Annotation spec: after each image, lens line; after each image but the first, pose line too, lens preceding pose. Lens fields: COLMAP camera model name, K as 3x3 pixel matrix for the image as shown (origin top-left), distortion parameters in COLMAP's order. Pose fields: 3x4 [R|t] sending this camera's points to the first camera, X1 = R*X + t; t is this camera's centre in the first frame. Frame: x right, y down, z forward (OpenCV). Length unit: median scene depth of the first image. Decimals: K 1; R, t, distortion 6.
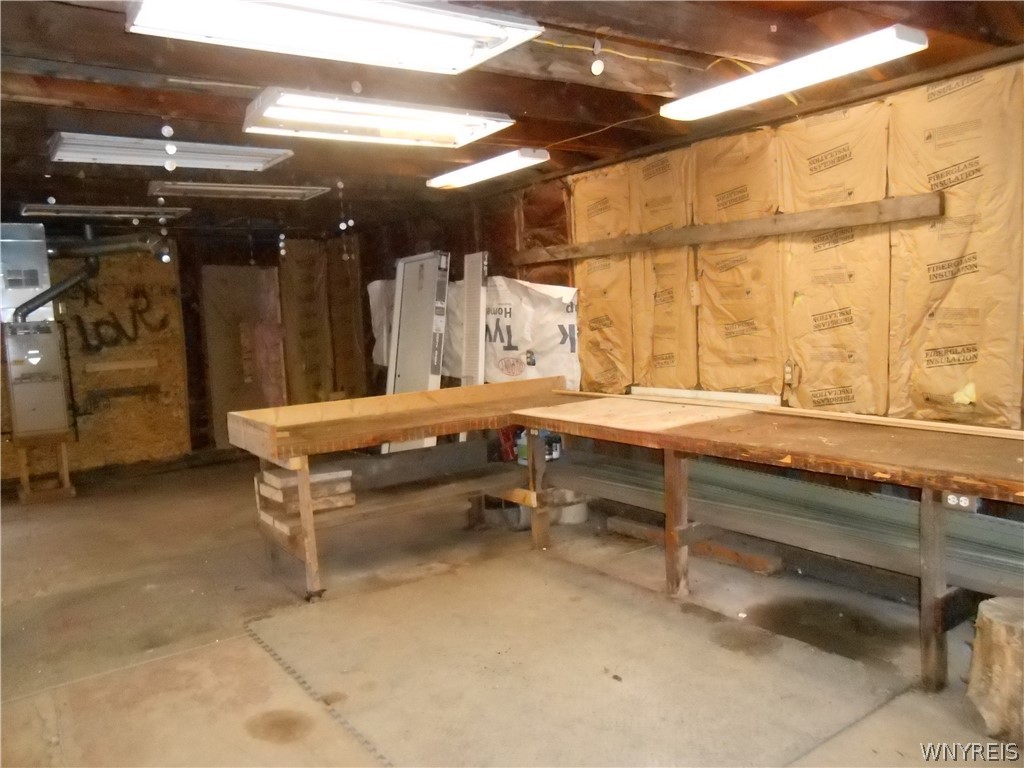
lens RADIAL K [[786.1, 0, 510.4], [0, 786.1, 386.5], [0, 0, 1]] dist [-0.045292, 0.050026]
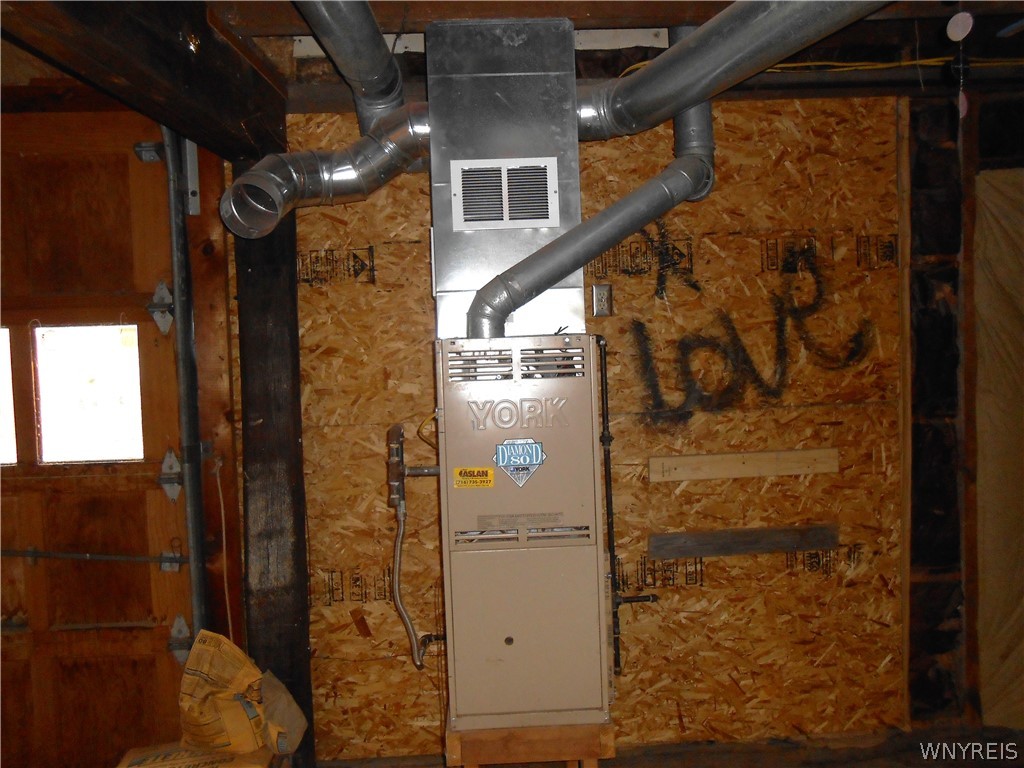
lens RADIAL K [[786.1, 0, 508.1], [0, 786.1, 384.9], [0, 0, 1]] dist [-0.045292, 0.050026]
pose [[0.830588, 0.042832, -0.555238, -0.398697], [-0.055795, 0.998421, -0.006445, -0.055555], [0.554085, 0.036333, 0.831667, 0.661311]]
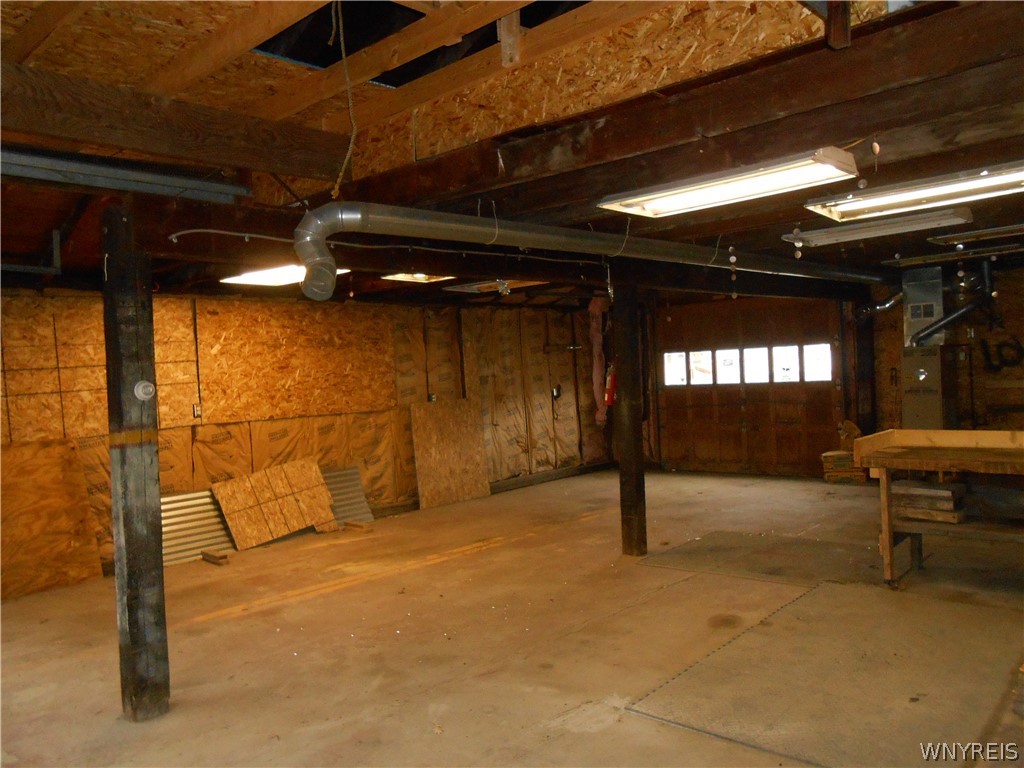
lens RADIAL K [[786.1, 0, 508.5], [0, 786.1, 390.0], [0, 0, 1]] dist [-0.045292, 0.050026]
pose [[0.200878, 0.055424, -0.978047, 0.426746], [-0.051741, 0.997605, 0.045906, -0.032051], [0.978249, 0.041383, 0.203264, 0.082540]]
